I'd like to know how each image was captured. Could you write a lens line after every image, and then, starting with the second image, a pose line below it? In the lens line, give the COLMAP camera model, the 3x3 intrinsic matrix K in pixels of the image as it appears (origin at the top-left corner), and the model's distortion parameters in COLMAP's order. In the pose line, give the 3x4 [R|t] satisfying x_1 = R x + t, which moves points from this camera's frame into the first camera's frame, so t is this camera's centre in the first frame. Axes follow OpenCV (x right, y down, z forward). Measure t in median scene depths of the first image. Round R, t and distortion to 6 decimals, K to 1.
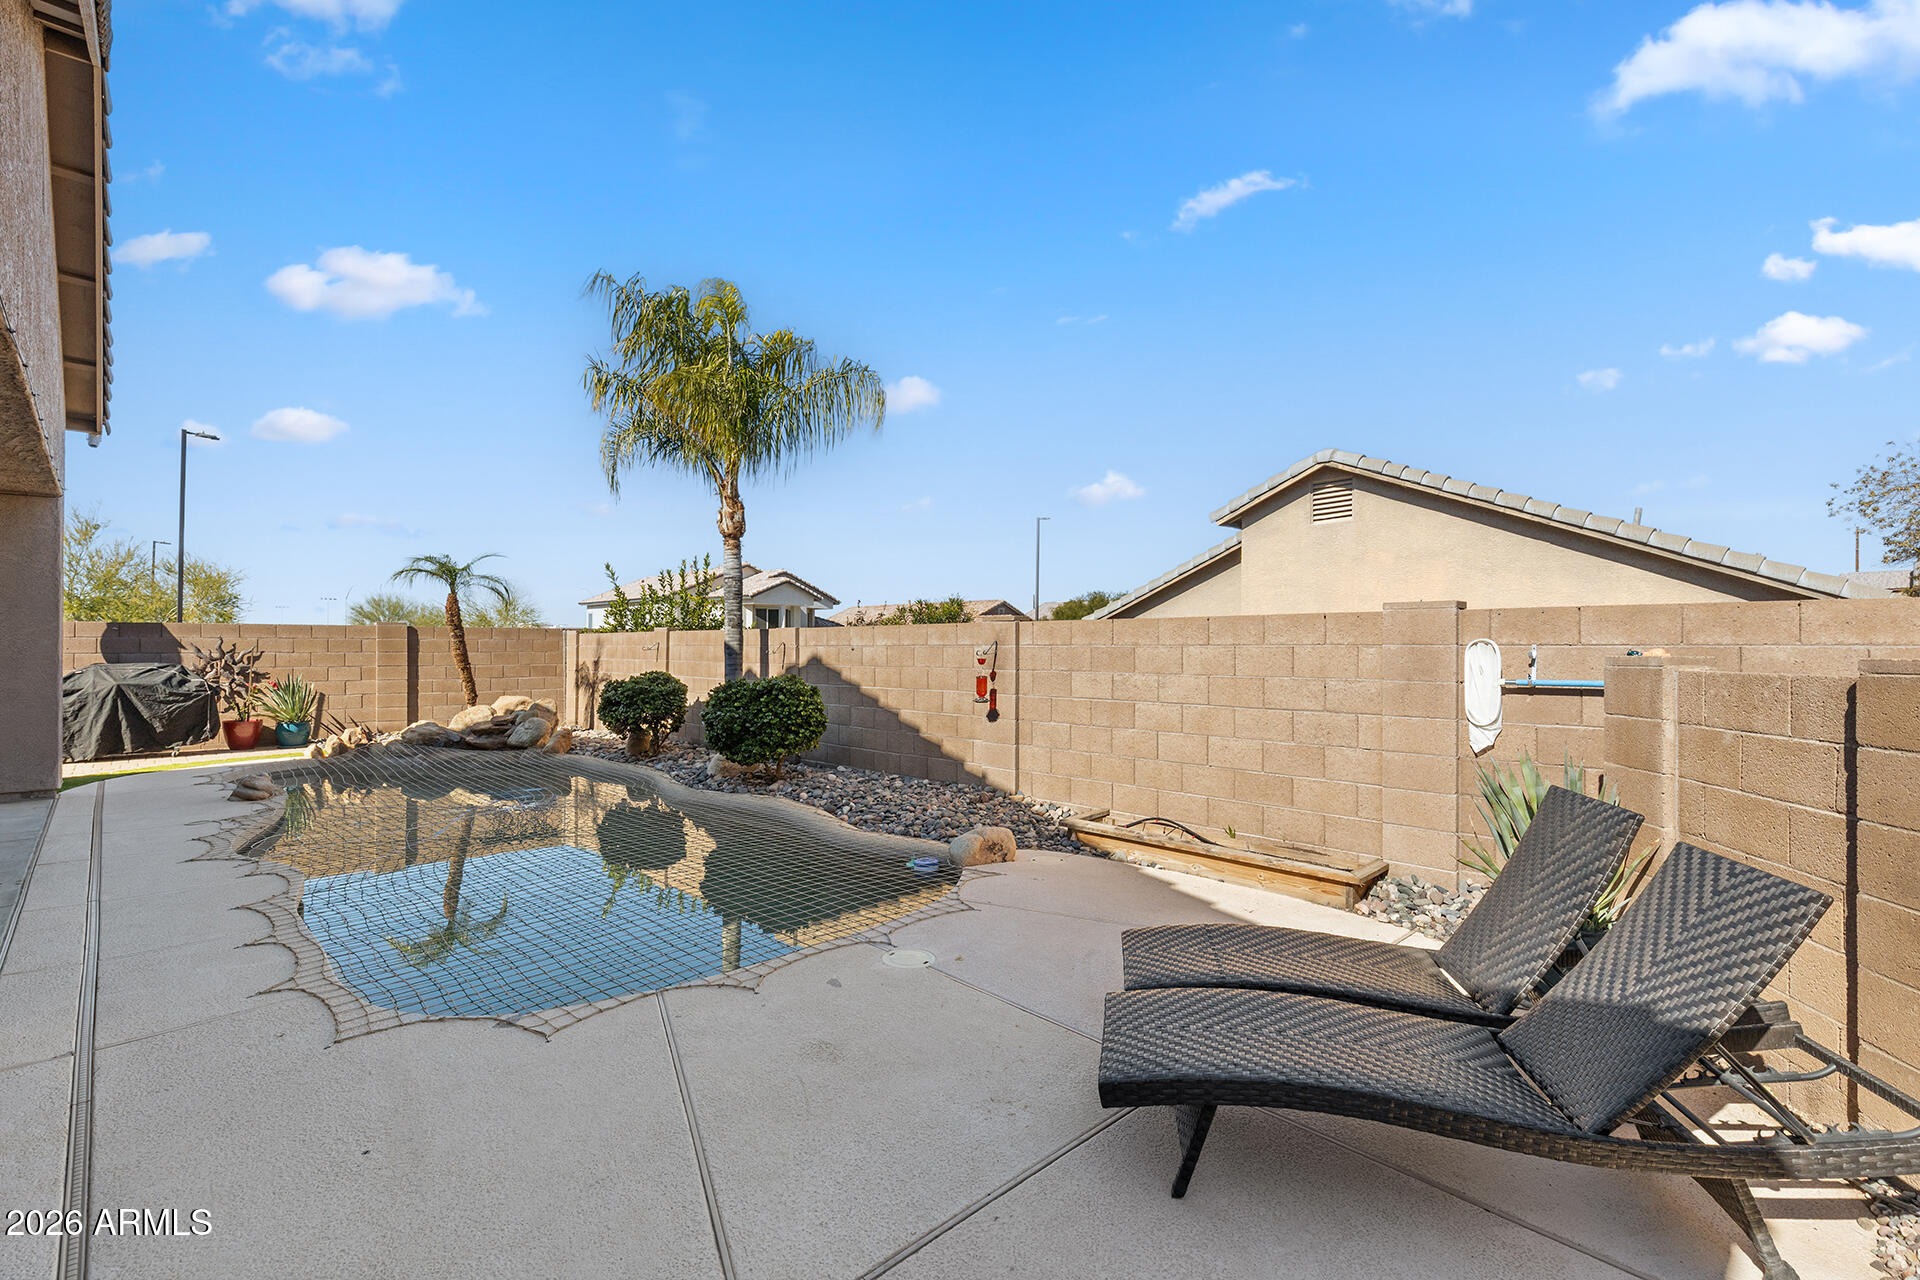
lens RADIAL K [[880.2, 0, 956.3], [0, 880.2, 638.1], [0, 0, 1]] dist [0.018990, -0.001467]
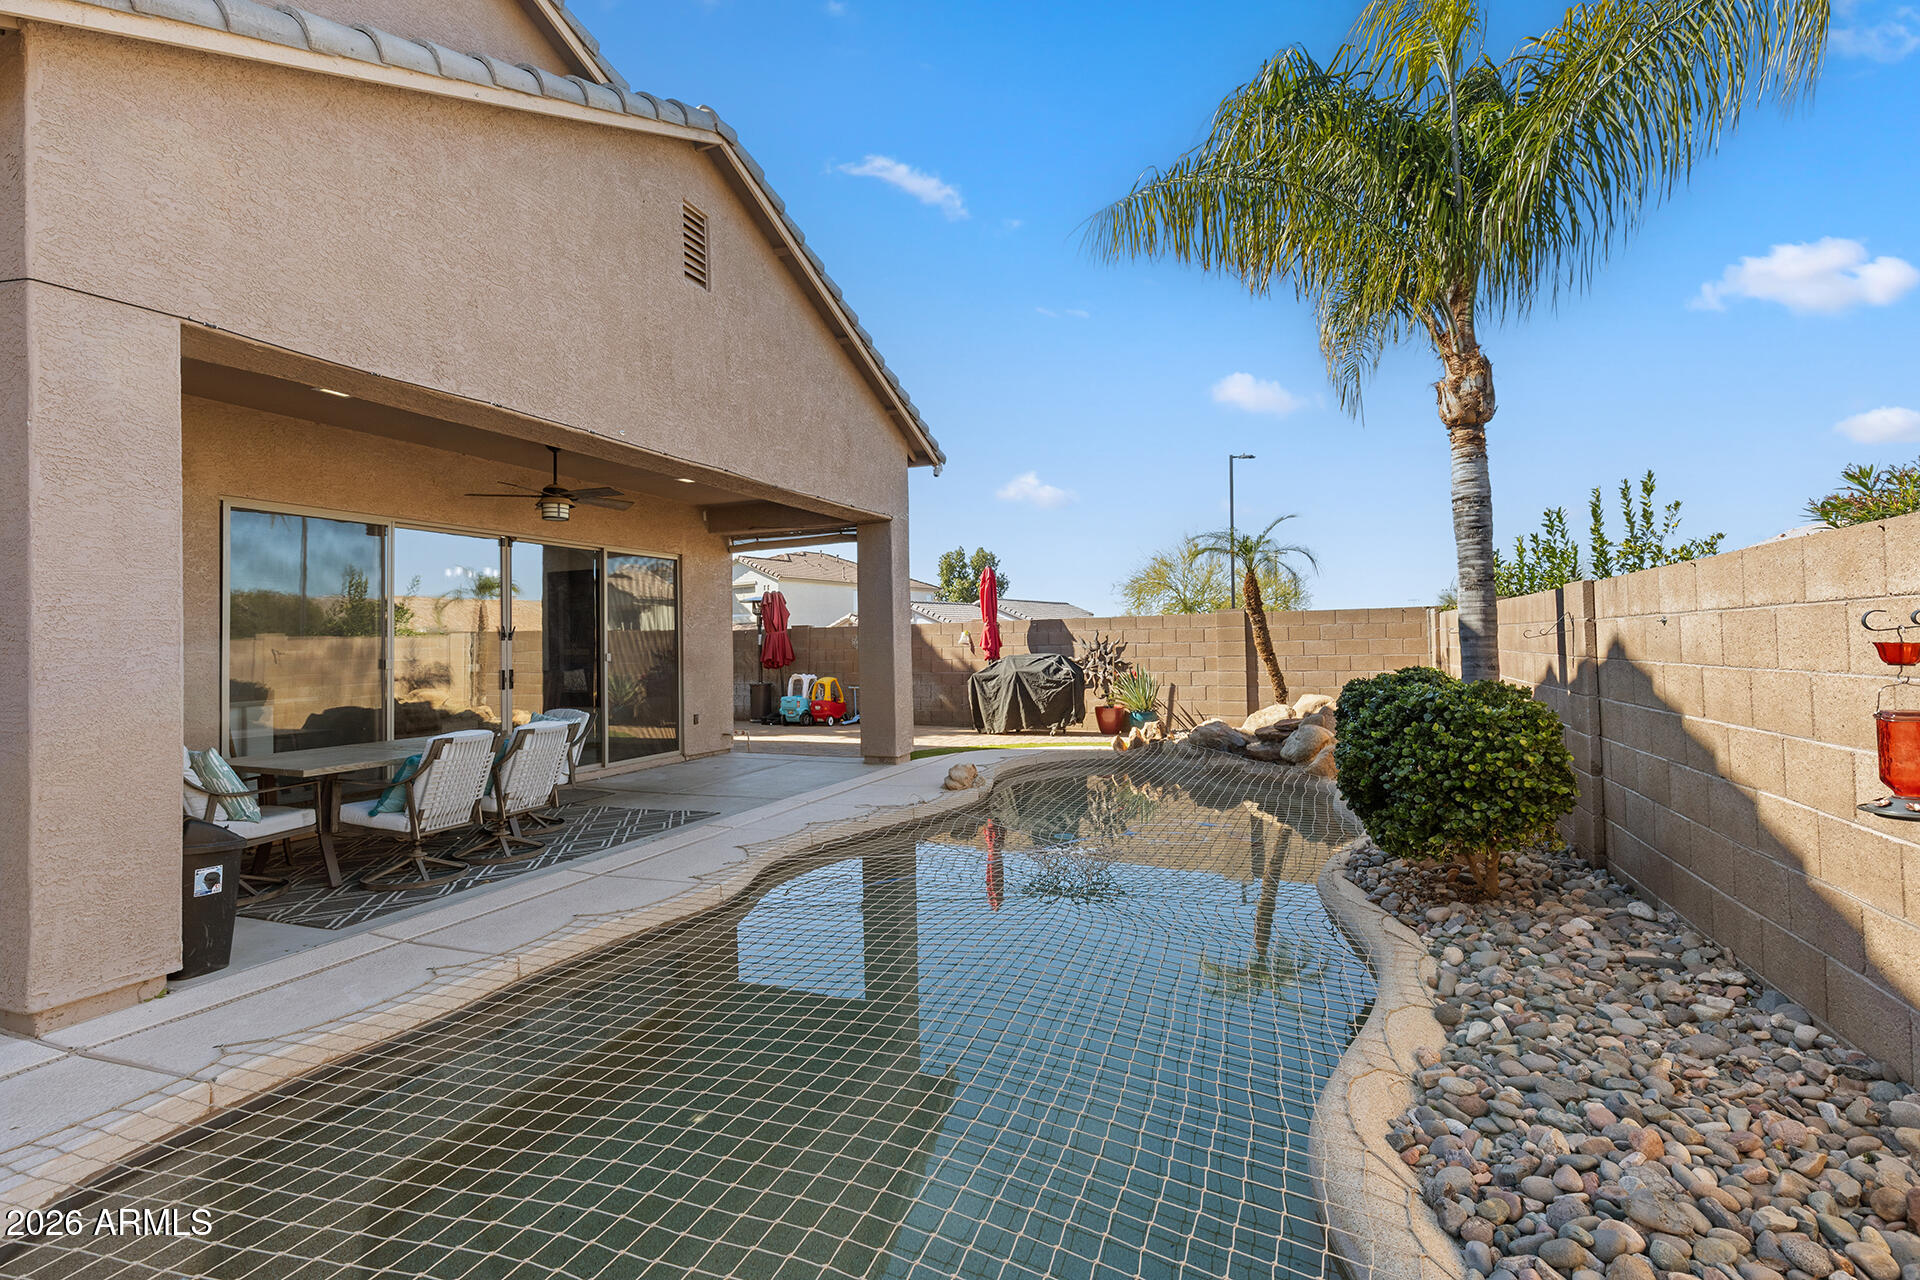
lens RADIAL K [[880.2, 0, 963.3], [0, 880.2, 625.2], [0, 0, 1]] dist [0.018990, -0.001467]
pose [[0.422696, -0.030328, -0.905764, 0.097084], [0.030829, 0.999343, -0.019074, 0.009492], [0.905747, -0.019861, 0.423353, 0.427237]]
